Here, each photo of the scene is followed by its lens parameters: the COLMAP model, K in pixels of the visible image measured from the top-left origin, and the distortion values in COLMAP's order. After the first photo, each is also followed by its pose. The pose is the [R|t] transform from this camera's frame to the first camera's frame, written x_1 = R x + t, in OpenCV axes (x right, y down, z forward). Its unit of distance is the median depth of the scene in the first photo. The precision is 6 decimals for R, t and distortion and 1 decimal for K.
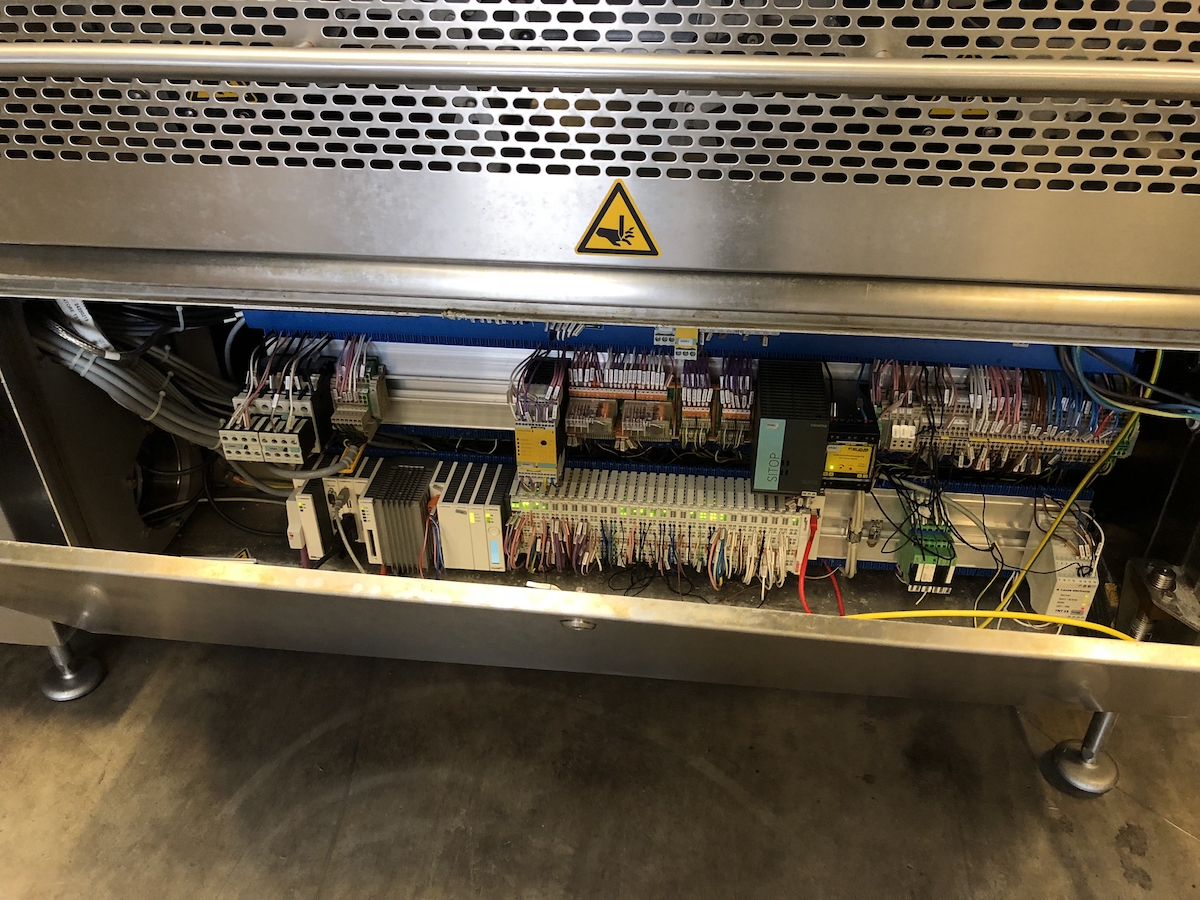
lens RADIAL K [[984.7, 0, 599.0], [0, 984.7, 447.8], [0, 0, 1]] dist [0.029511, -0.028278]
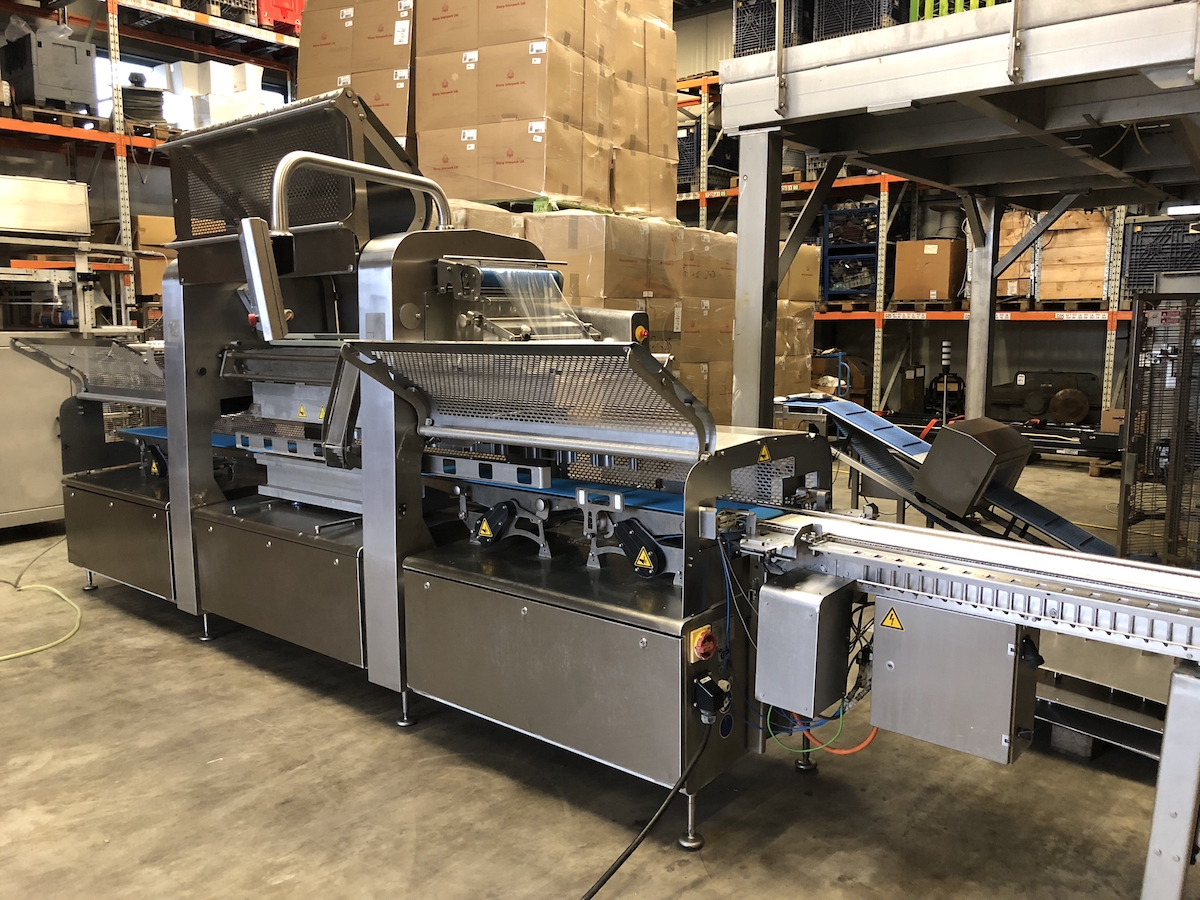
lens RADIAL K [[984.7, 0, 598.7], [0, 984.7, 446.9], [0, 0, 1]] dist [0.029511, -0.028278]
pose [[0.822422, 0.073276, -0.564139, 1.888760], [-0.316289, 0.883165, -0.346383, 0.455487], [0.472847, 0.463304, 0.749510, -1.582114]]
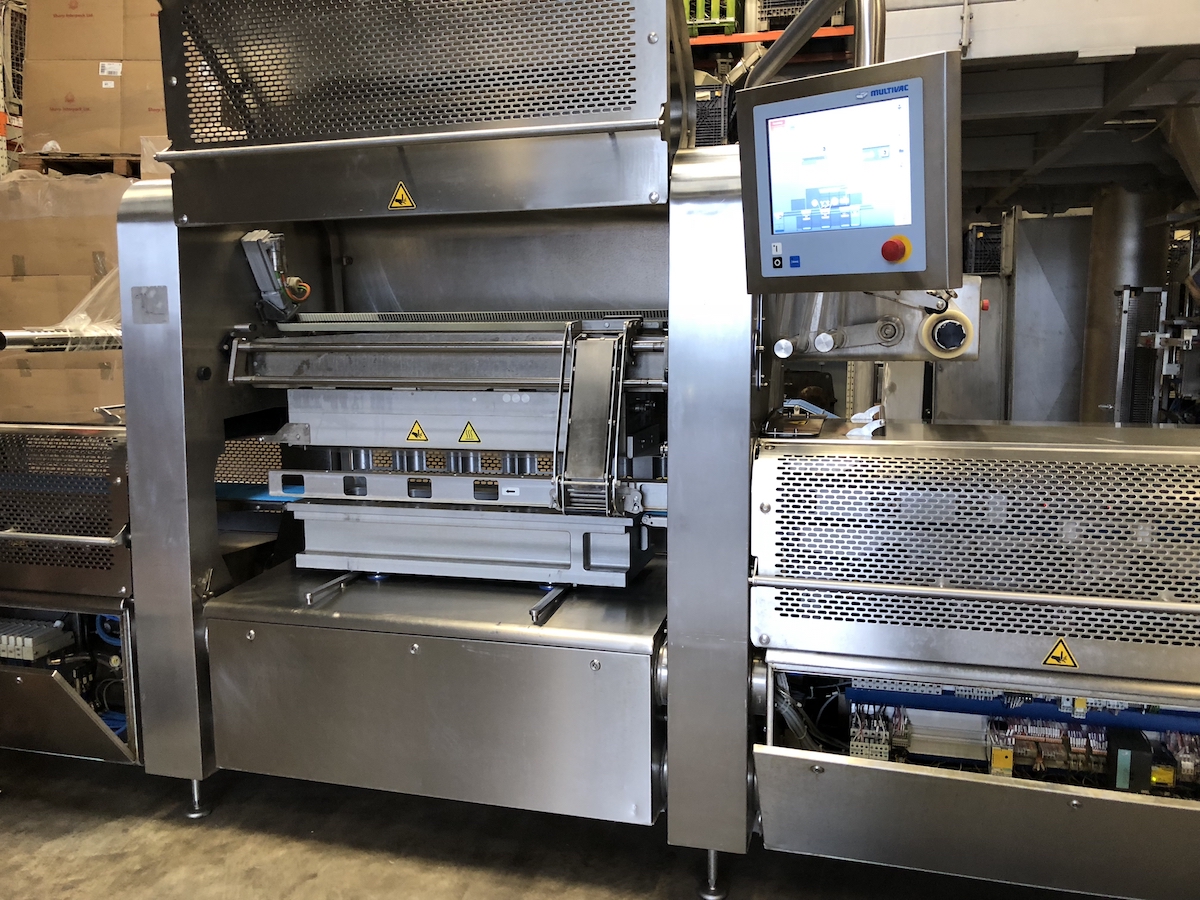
lens RADIAL K [[984.7, 0, 598.3], [0, 984.7, 447.5], [0, 0, 1]] dist [0.029511, -0.028278]
pose [[0.985998, 0.020259, -0.165522, -0.603586], [-0.093106, 0.890356, -0.445643, 0.448451], [0.138345, 0.454815, 0.879775, -1.362696]]
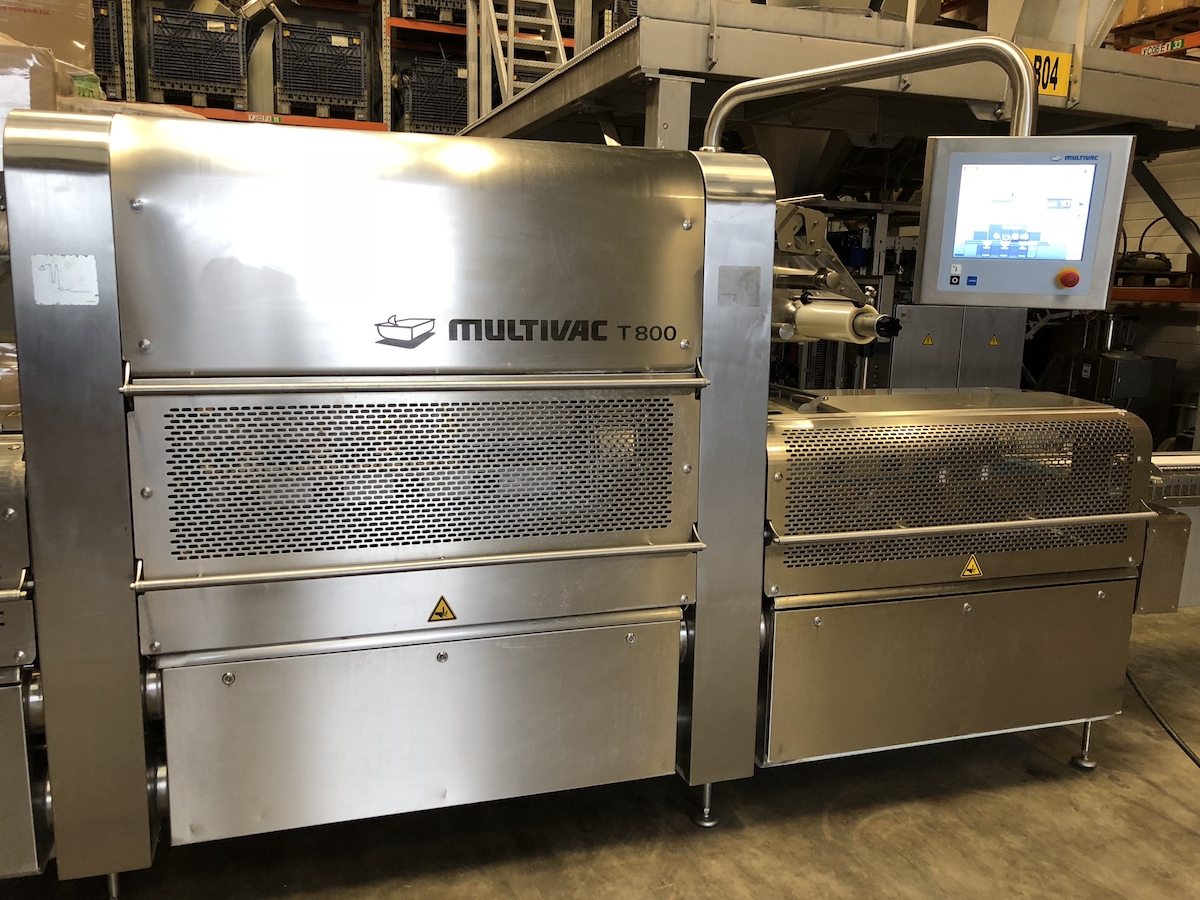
lens RADIAL K [[984.7, 0, 600.9], [0, 984.7, 446.1], [0, 0, 1]] dist [0.029511, -0.028278]
pose [[0.913879, -0.042320, 0.403775, -2.040606], [0.204678, 0.906937, -0.368200, 0.322501], [-0.350617, 0.419134, 0.837493, -1.316685]]
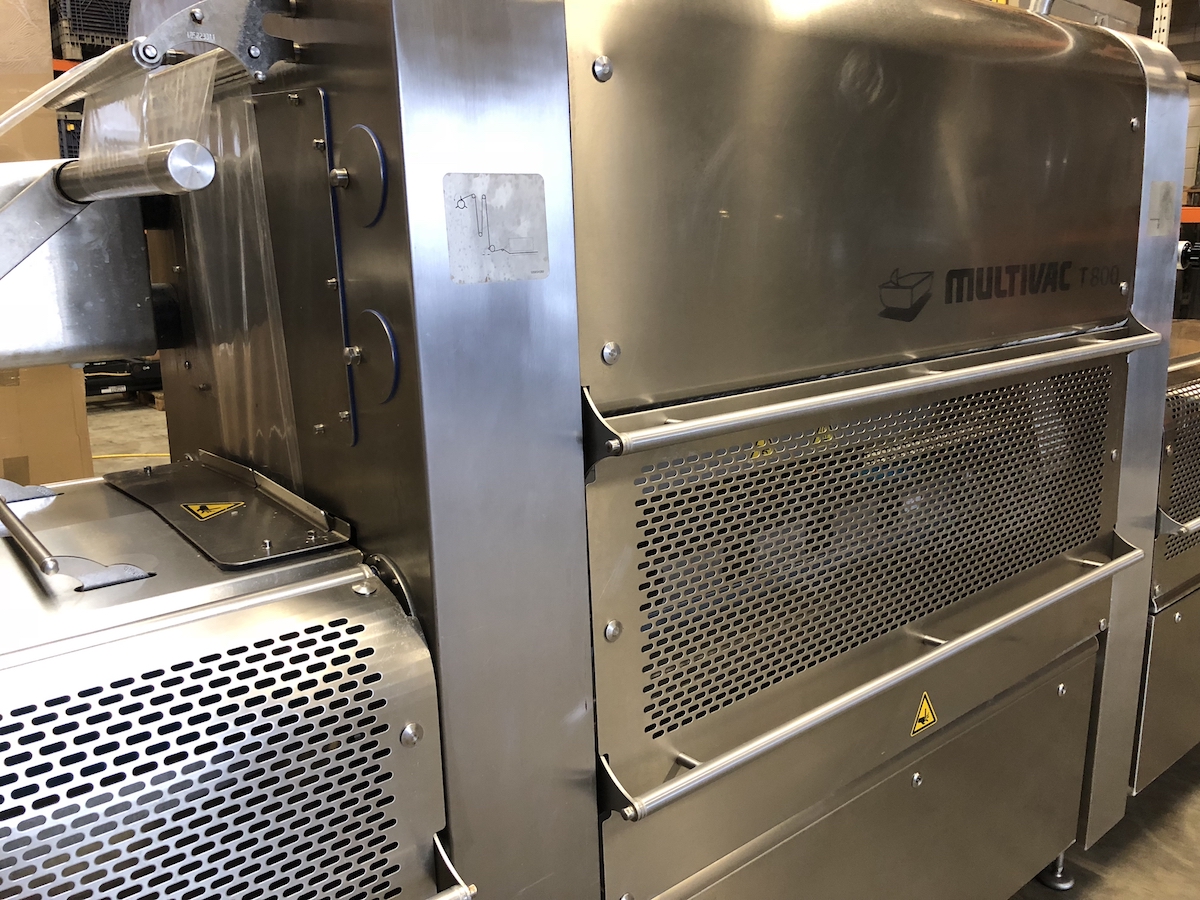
lens RADIAL K [[984.7, 0, 607.9], [0, 984.7, 449.1], [0, 0, 1]] dist [0.029511, -0.028278]
pose [[0.692559, -0.161327, 0.703090, -2.816672], [0.410306, 0.889746, -0.200005, -0.517610], [-0.593305, 0.426997, 0.682394, -0.018054]]
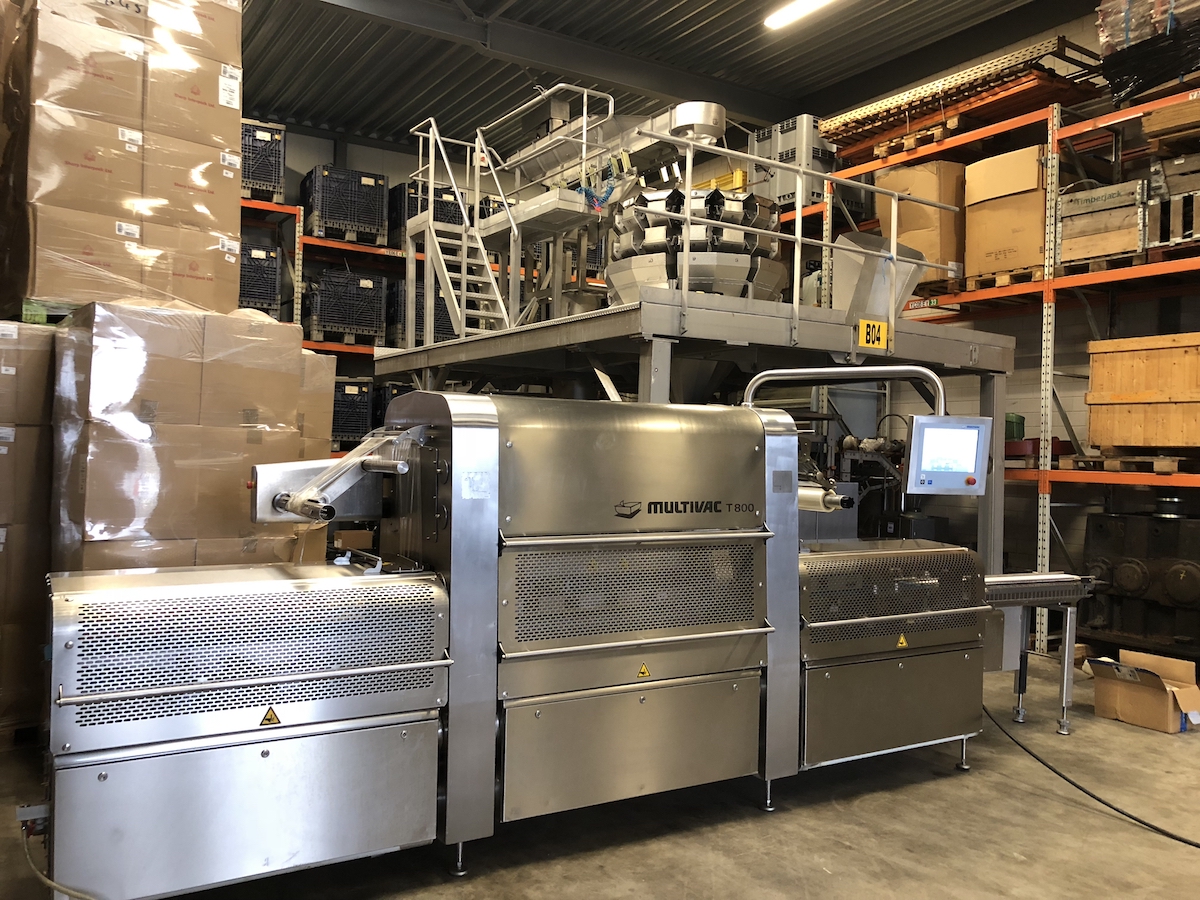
lens RADIAL K [[984.7, 0, 600.4], [0, 984.7, 436.5], [0, 0, 1]] dist [0.029511, -0.028278]
pose [[0.799353, 0.030648, 0.600080, -4.021562], [0.315807, 0.828200, -0.462979, 0.749312], [-0.511176, 0.559593, 0.652345, -2.124966]]
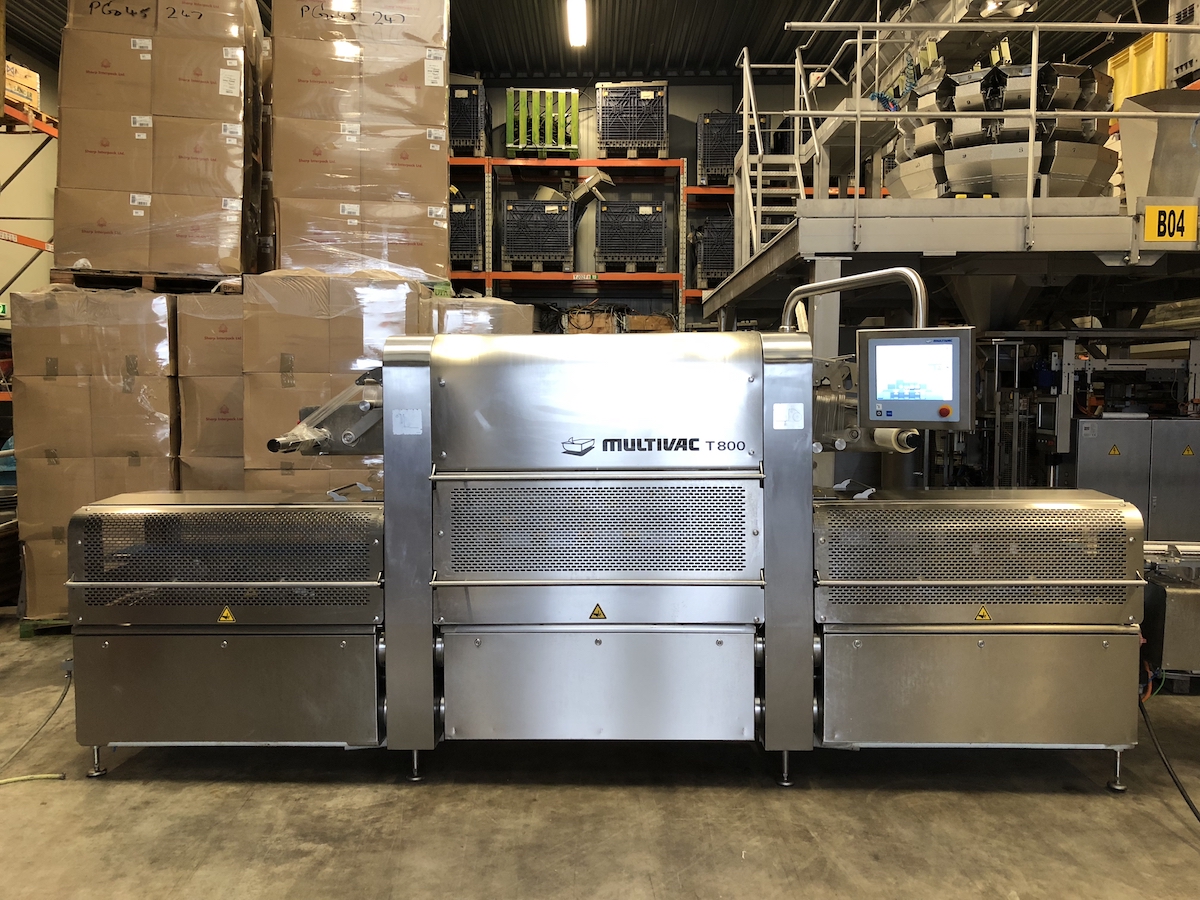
lens RADIAL K [[984.7, 0, 603.6], [0, 984.7, 447.6], [0, 0, 1]] dist [0.029511, -0.028278]
pose [[0.996611, -0.003077, 0.082204, -1.752475], [0.044767, 0.858656, -0.510593, 1.149272], [-0.069014, 0.512543, 0.855884, -2.700471]]
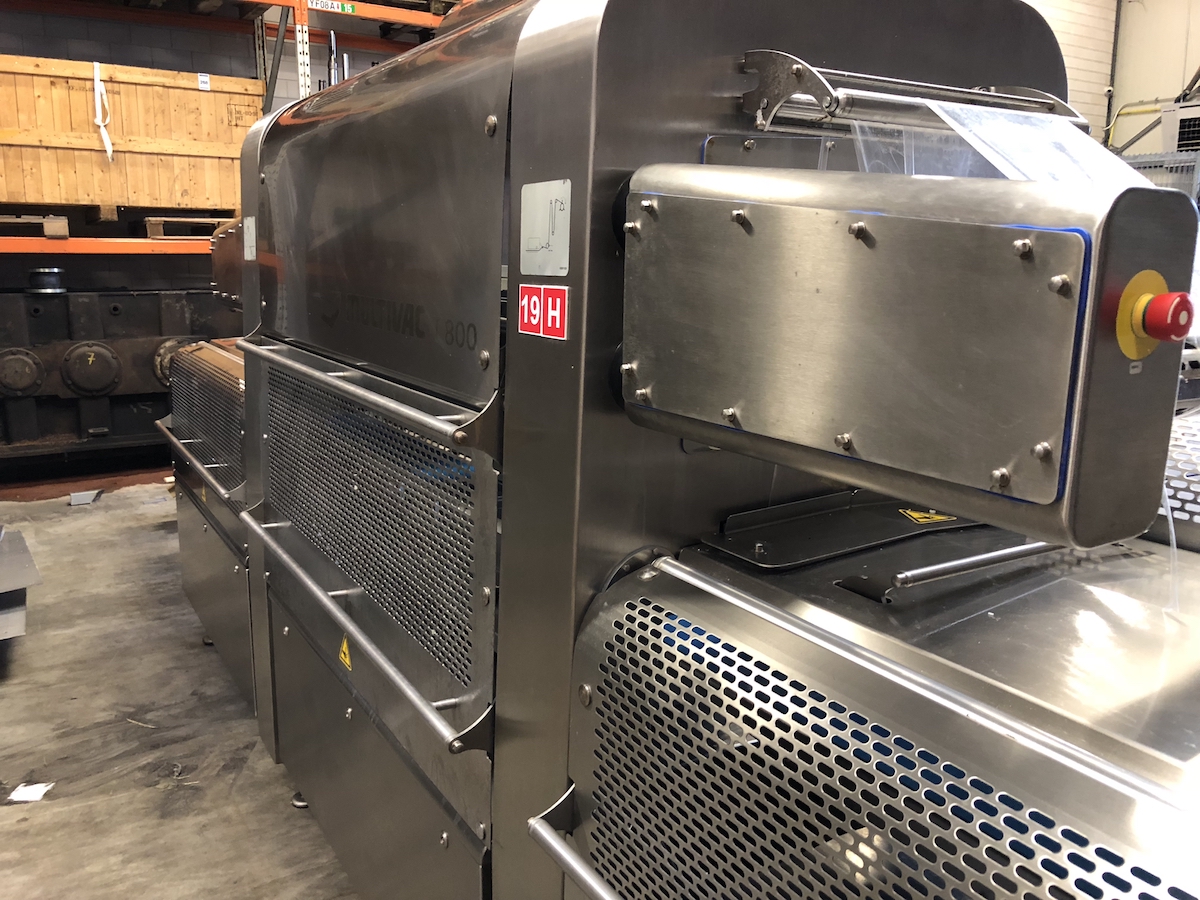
lens RADIAL K [[984.7, 0, 598.4], [0, 984.7, 443.4], [0, 0, 1]] dist [0.029511, -0.028278]
pose [[-0.607173, -0.152984, 0.779703, -3.064939], [0.442142, 0.750280, 0.491517, -1.743574], [-0.660190, 0.643176, -0.387910, 1.761248]]
